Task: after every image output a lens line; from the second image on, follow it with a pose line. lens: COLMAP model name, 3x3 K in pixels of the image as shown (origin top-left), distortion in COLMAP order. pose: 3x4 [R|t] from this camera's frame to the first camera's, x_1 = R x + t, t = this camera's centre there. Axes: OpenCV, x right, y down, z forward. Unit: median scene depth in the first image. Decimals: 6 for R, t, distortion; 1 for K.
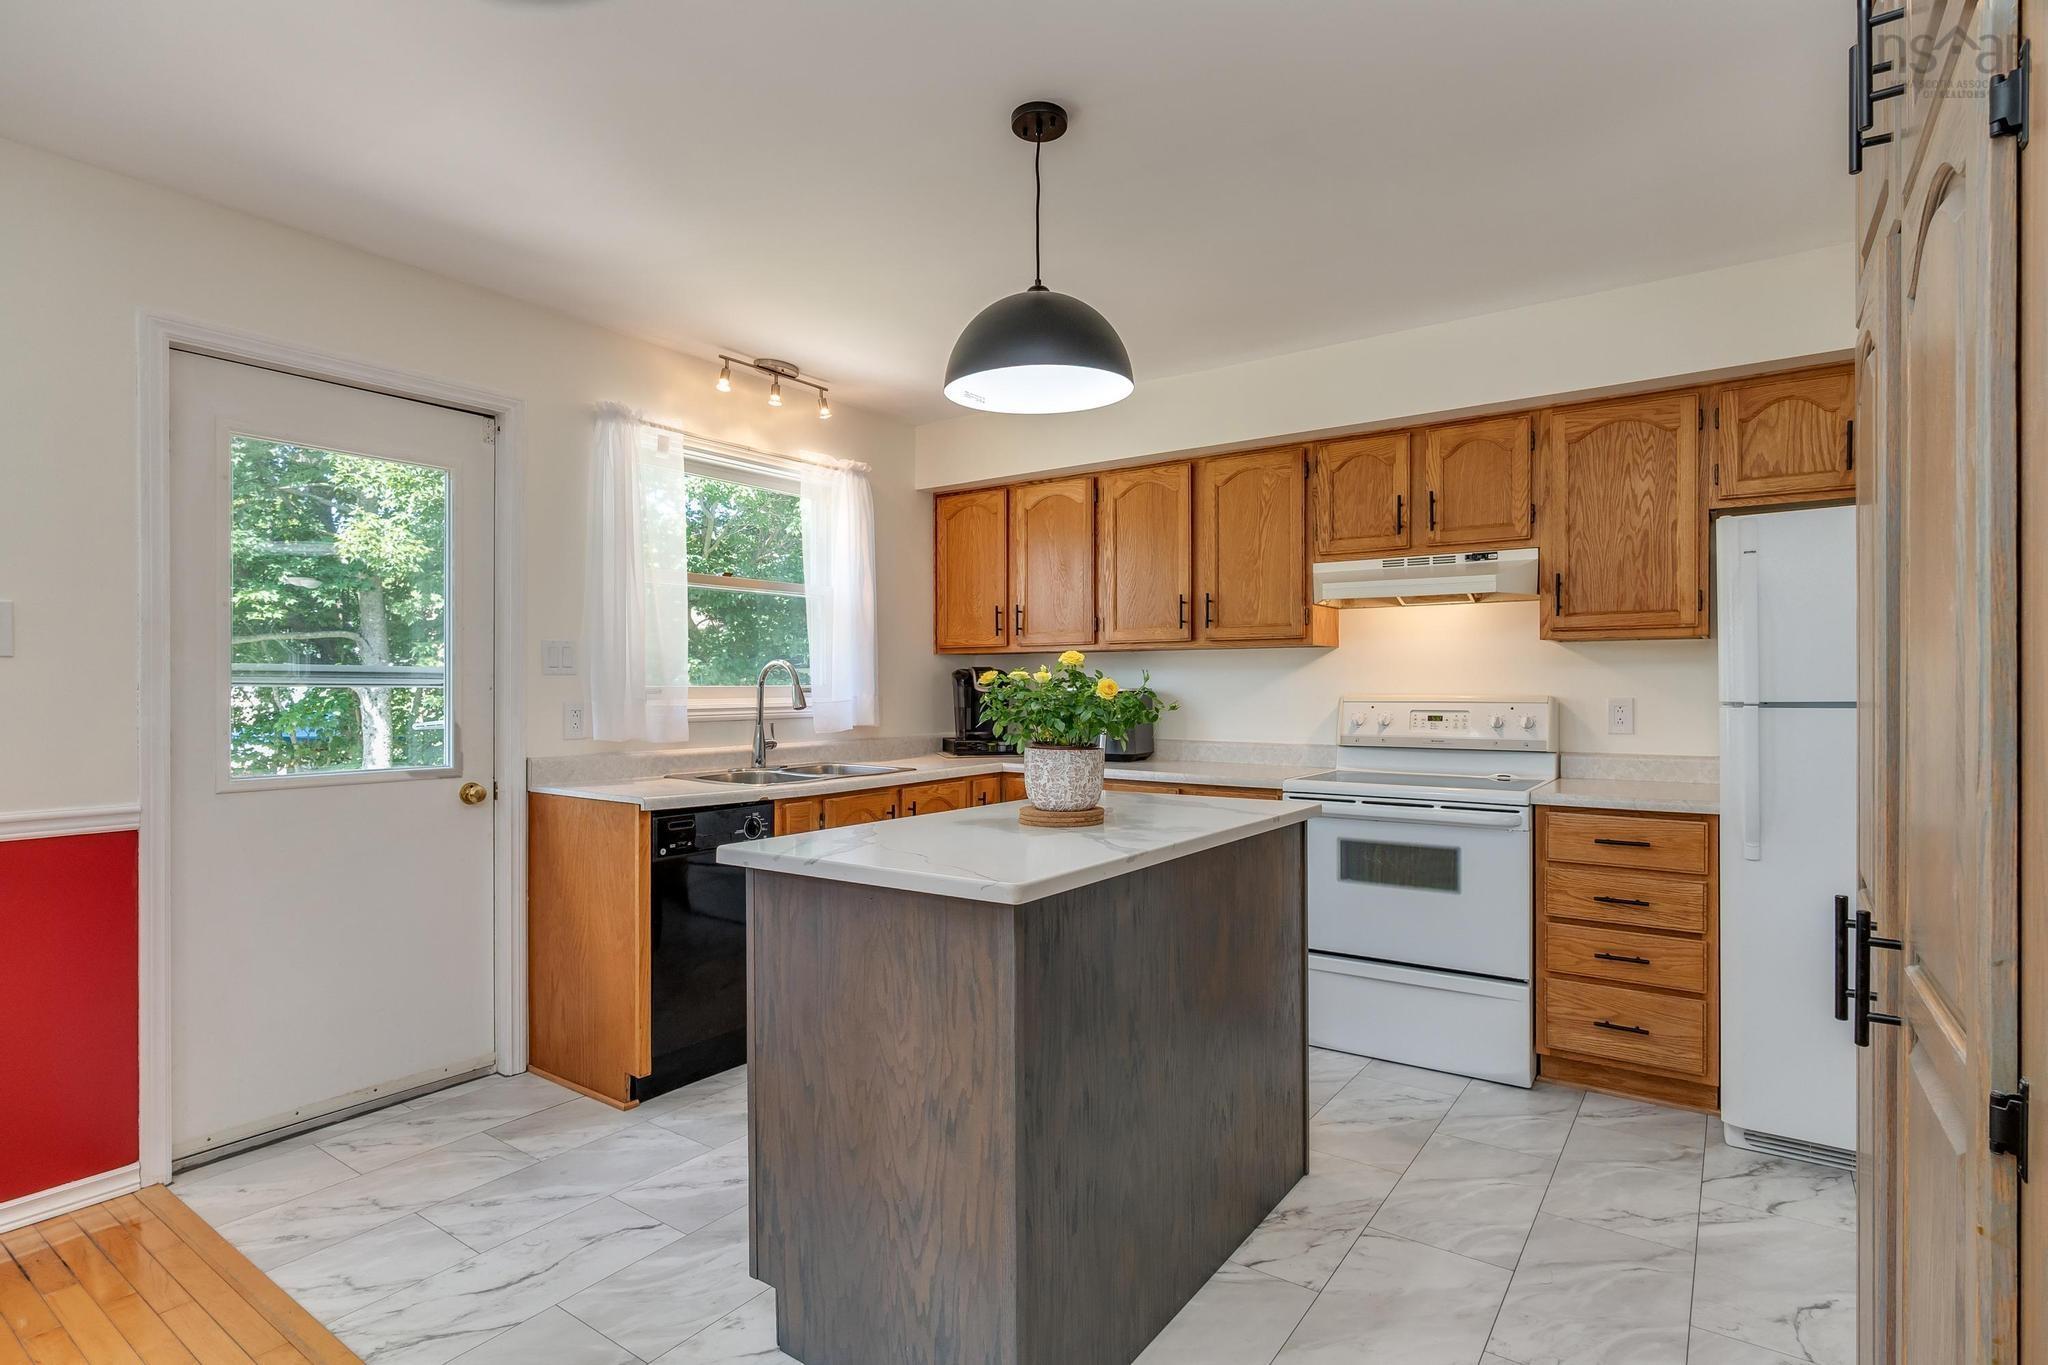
lens RADIAL K [[1014.0, 0, 1020.6], [0, 1014.0, 686.0], [0, 0, 1]] dist [-0.004187, -0.000108]
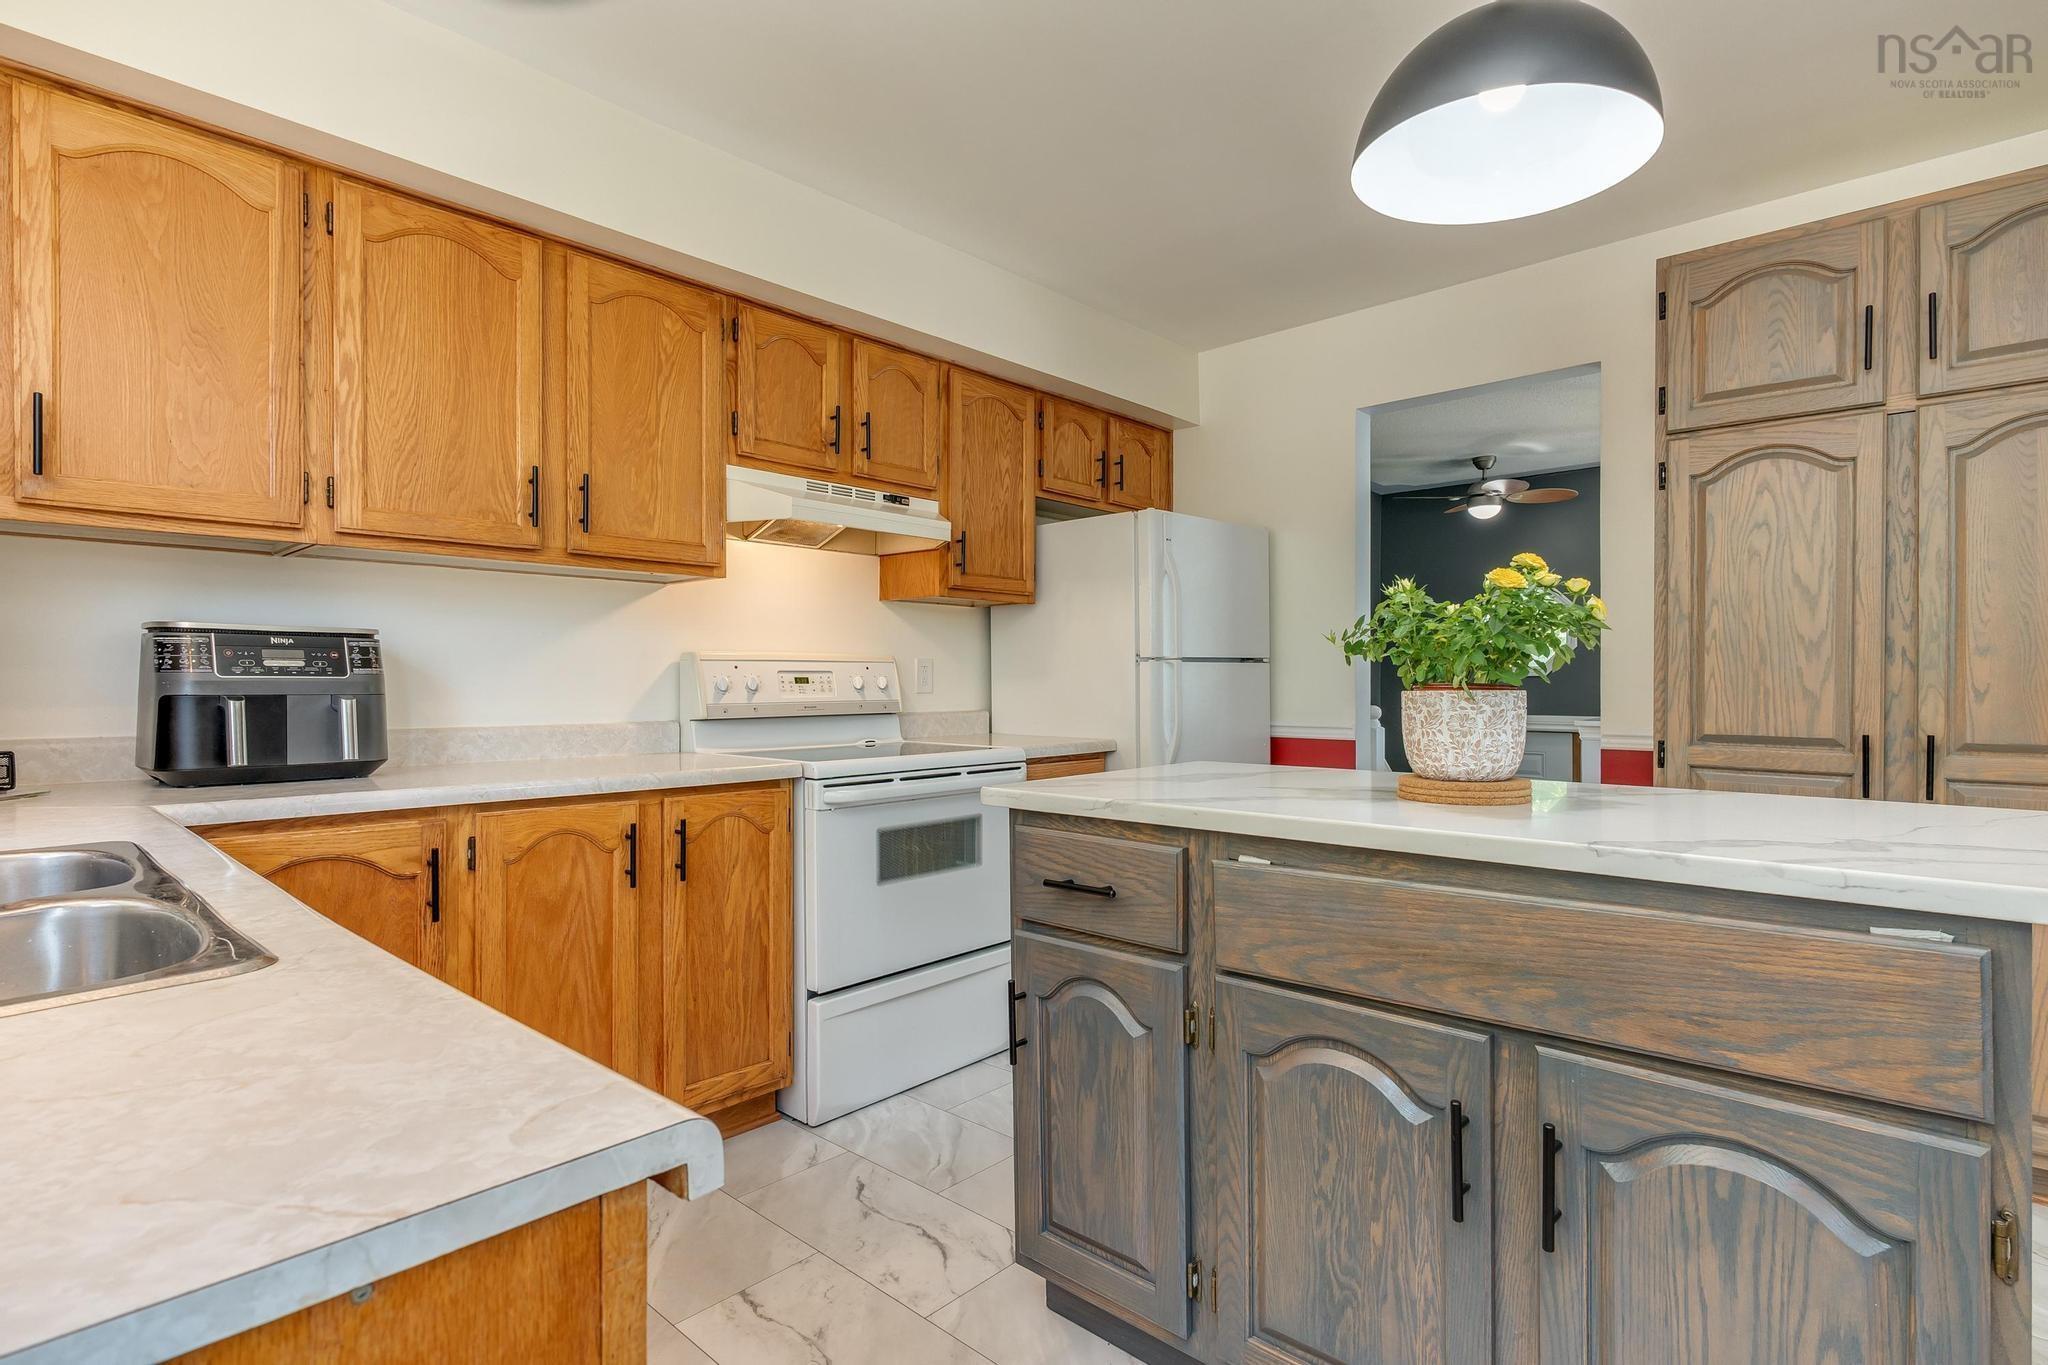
lens RADIAL K [[1020.6, 0, 1022.1], [0, 1020.6, 680.0], [0, 0, 1]] dist [0.003678, 0.001680]
pose [[0.125679, 0.001006, 0.992070, -0.410911], [-0.000674, 0.999999, -0.000929, 0.032553], [-0.992071, -0.000552, 0.125679, 0.721518]]
